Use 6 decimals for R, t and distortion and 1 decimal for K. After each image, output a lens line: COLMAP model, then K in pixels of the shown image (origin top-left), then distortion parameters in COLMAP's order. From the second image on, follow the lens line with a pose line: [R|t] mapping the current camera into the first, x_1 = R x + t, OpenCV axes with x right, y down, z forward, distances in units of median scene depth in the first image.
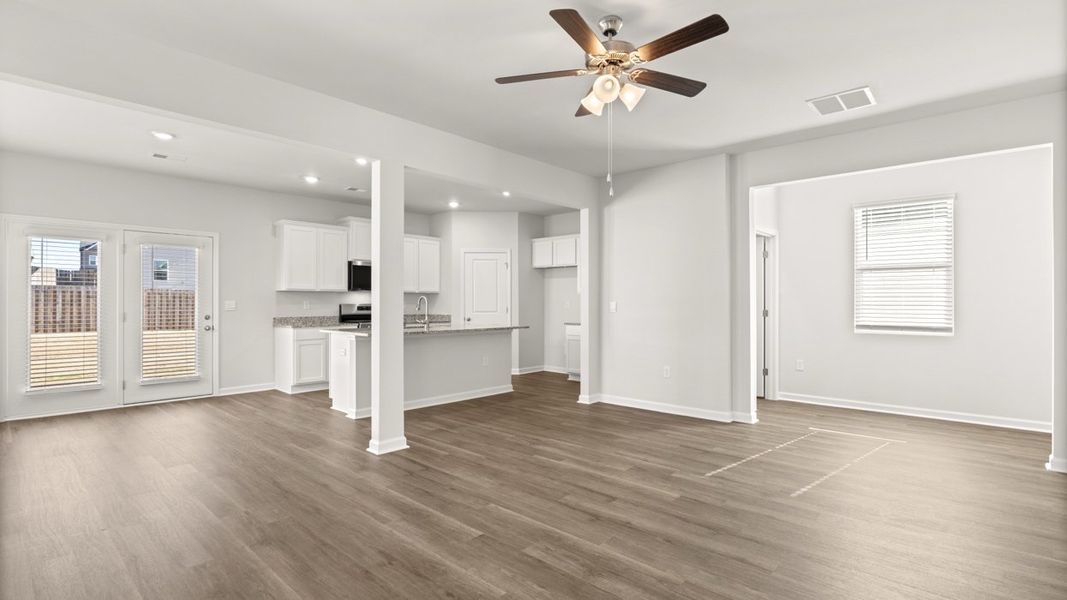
lens RADIAL K [[506.4, 0, 532.1], [0, 506.4, 299.4], [0, 0, 1]] dist [-0.005772, 0.001330]
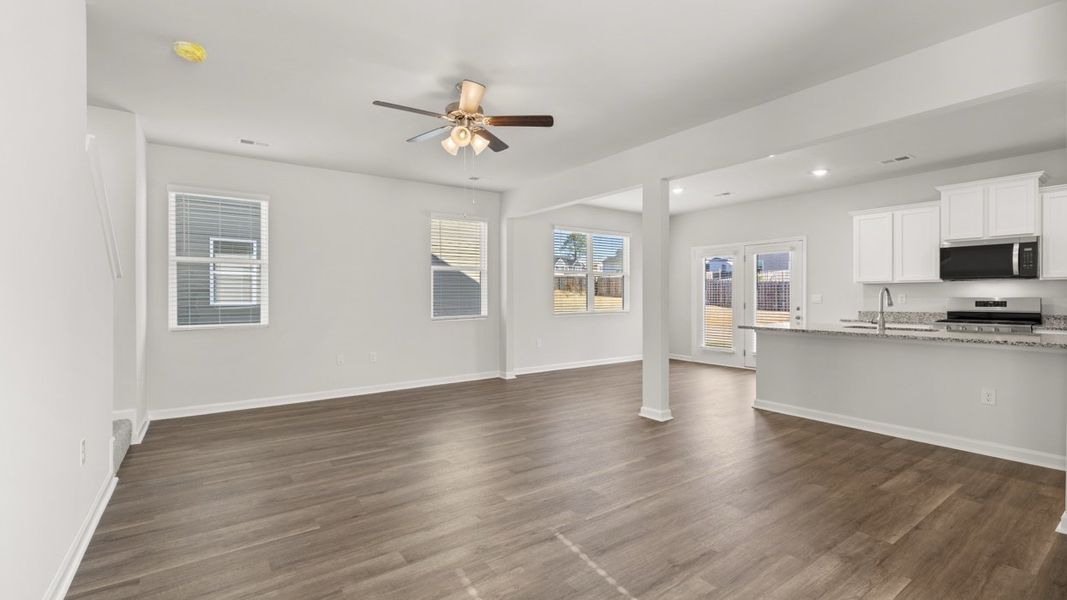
lens RADIAL K [[462.6, 0, 525.5], [0, 462.6, 295.4], [0, 0, 1]] dist [0.001455, 0.000186]
pose [[-0.214933, -0.000977, -0.976628, 0.761089], [0.008709, 0.999958, -0.002917, 0.003291], [0.976590, -0.009132, -0.214915, 0.819291]]
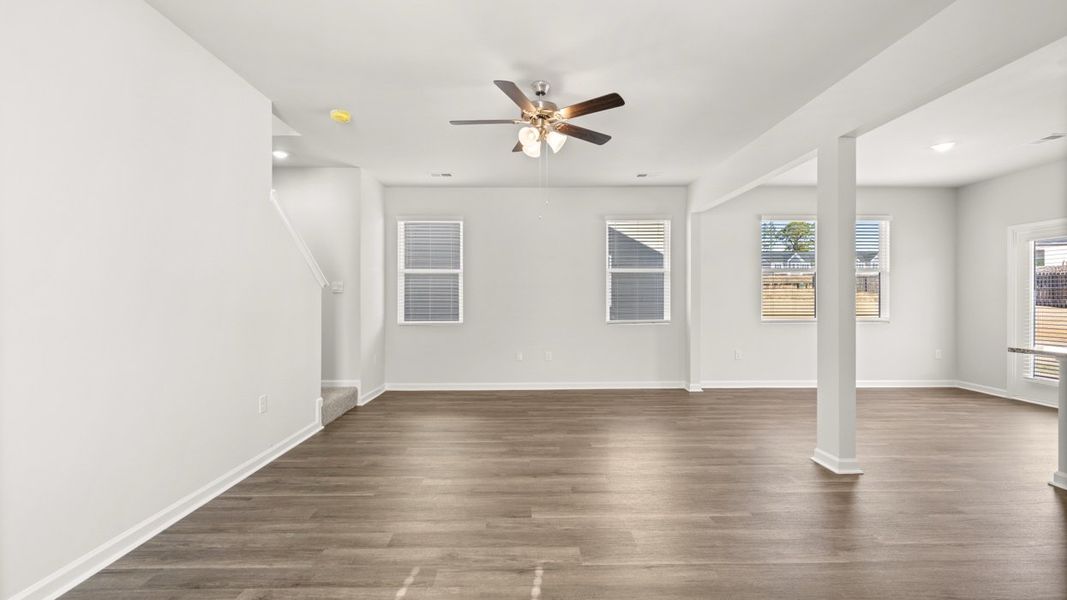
lens RADIAL K [[446.7, 0, 531.6], [0, 446.7, 300.5], [0, 0, 1]] dist [-0.004168, 0.000630]
pose [[-0.727241, 0.001481, -0.686380, 0.557825], [0.004942, 0.999983, -0.003079, 0.005041], [0.686364, -0.005632, -0.727236, 1.053994]]
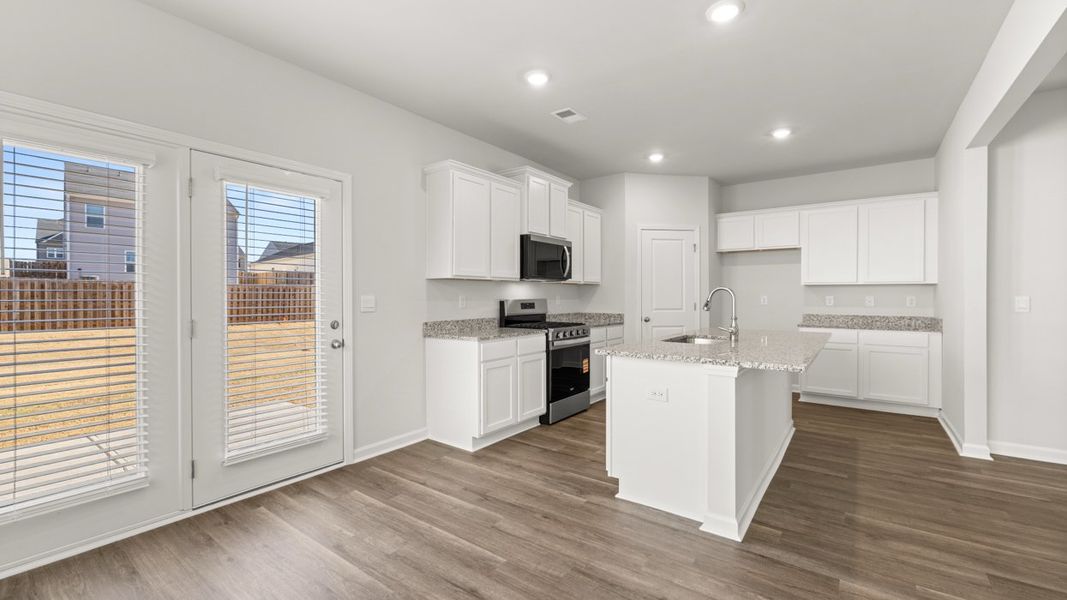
lens RADIAL K [[446.7, 0, 531.2], [0, 446.7, 296.7], [0, 0, 1]] dist [-0.004168, 0.000630]
pose [[0.993977, -0.000305, 0.109591, -0.650231], [-0.000549, 0.999970, 0.007757, 0.001122], [-0.109590, -0.007771, 0.993946, 0.658838]]
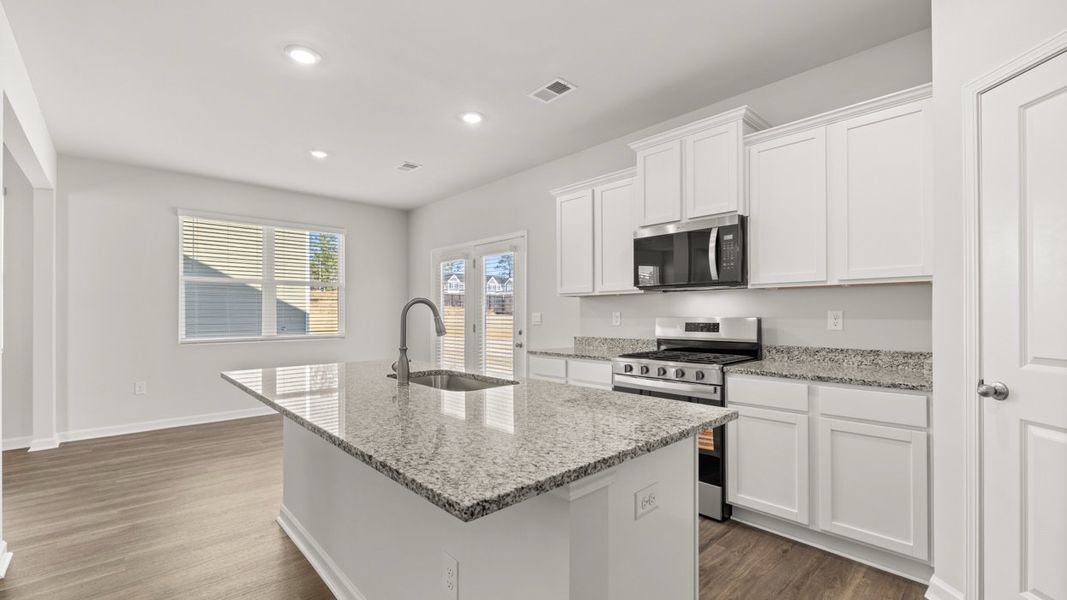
lens RADIAL K [[446.7, 0, 529.4], [0, 446.7, 312.9], [0, 0, 1]] dist [-0.004168, 0.000630]
pose [[-0.081207, -0.002031, -0.996695, 0.145834], [0.009306, 0.999953, -0.002796, 0.007300], [0.996654, -0.009502, -0.081184, 1.454937]]
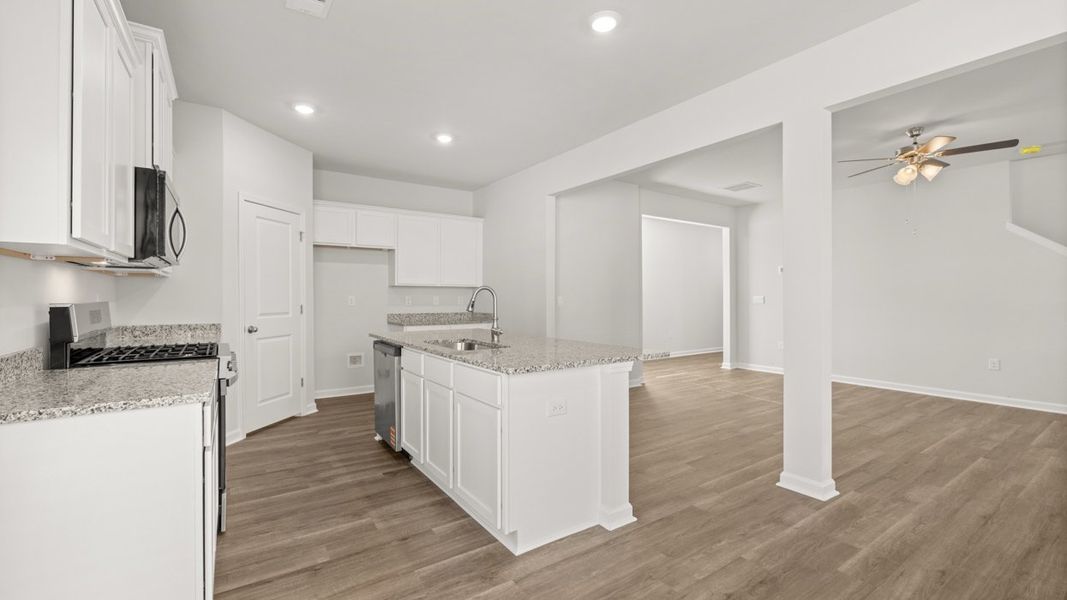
lens RADIAL K [[446.7, 0, 529.8], [0, 446.7, 296.9], [0, 0, 1]] dist [-0.004168, 0.000630]
pose [[0.225548, -0.001065, 0.974231, -0.905571], [-0.005296, 0.999983, 0.002319, 0.004884], [-0.974218, -0.005682, 0.225539, 1.099726]]
